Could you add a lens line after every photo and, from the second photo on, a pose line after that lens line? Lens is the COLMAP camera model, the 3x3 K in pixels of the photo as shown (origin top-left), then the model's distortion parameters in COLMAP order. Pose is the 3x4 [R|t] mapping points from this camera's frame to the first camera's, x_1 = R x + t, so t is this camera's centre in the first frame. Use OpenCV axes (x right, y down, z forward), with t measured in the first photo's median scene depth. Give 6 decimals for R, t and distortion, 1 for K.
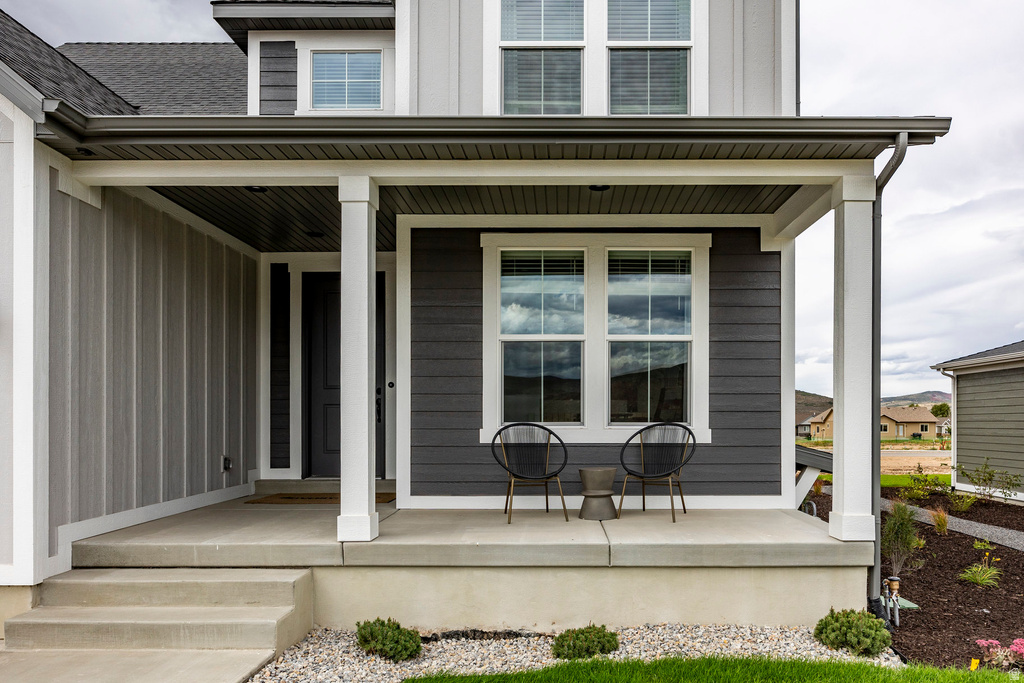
lens RADIAL K [[710.2, 0, 558.5], [0, 710.2, 415.4], [0, 0, 1]] dist [-0.002749, -0.003624]
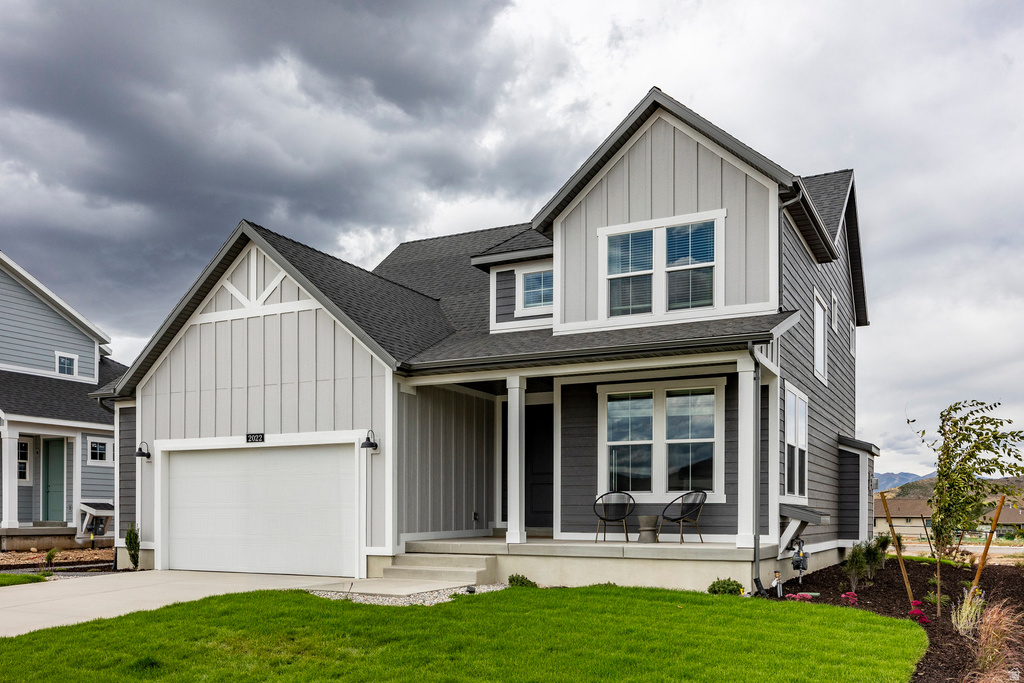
lens RADIAL K [[889.3, 0, 512.5], [0, 889.3, 508.9], [0, 0, 1]] dist [-0.005421, -0.005587]
pose [[0.887978, 0.001091, -0.459884, 0.741487], [-0.001080, 0.999999, 0.000288, 0.053483], [0.459884, 0.000241, 0.887979, -1.095036]]
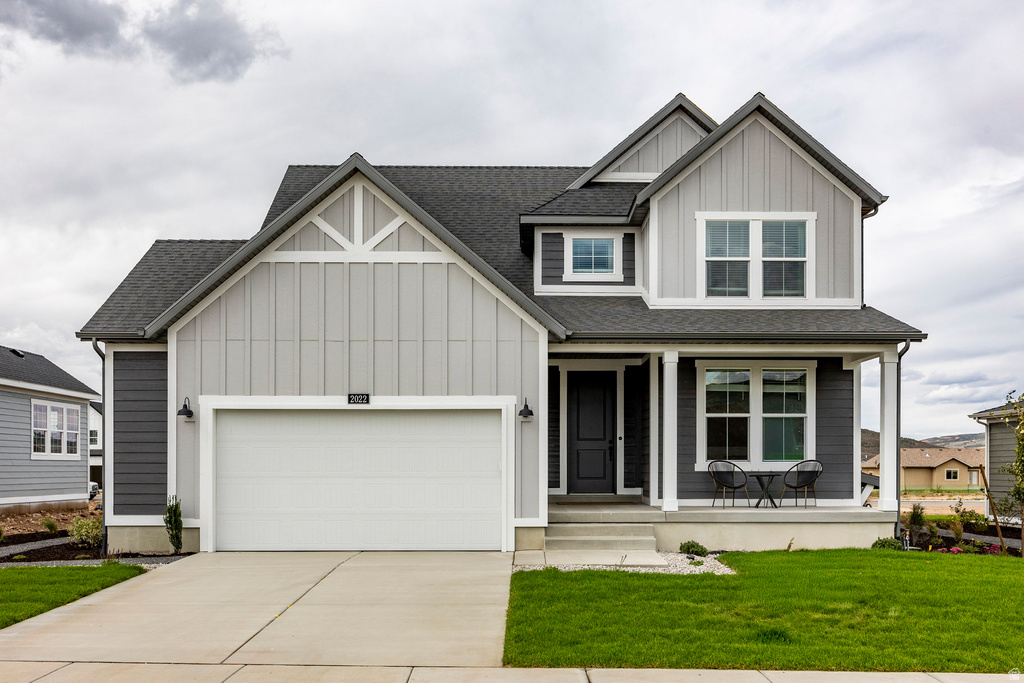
lens RADIAL K [[1027.9, 0, 512.1], [0, 1027.9, 458.1], [0, 0, 1]] dist [-0.005870, 0.001604]
pose [[0.999886, 0.000853, 0.015048, -0.648392], [-0.000843, 0.999999, -0.000641, 0.006968], [-0.015049, 0.000628, 0.999887, -1.753654]]
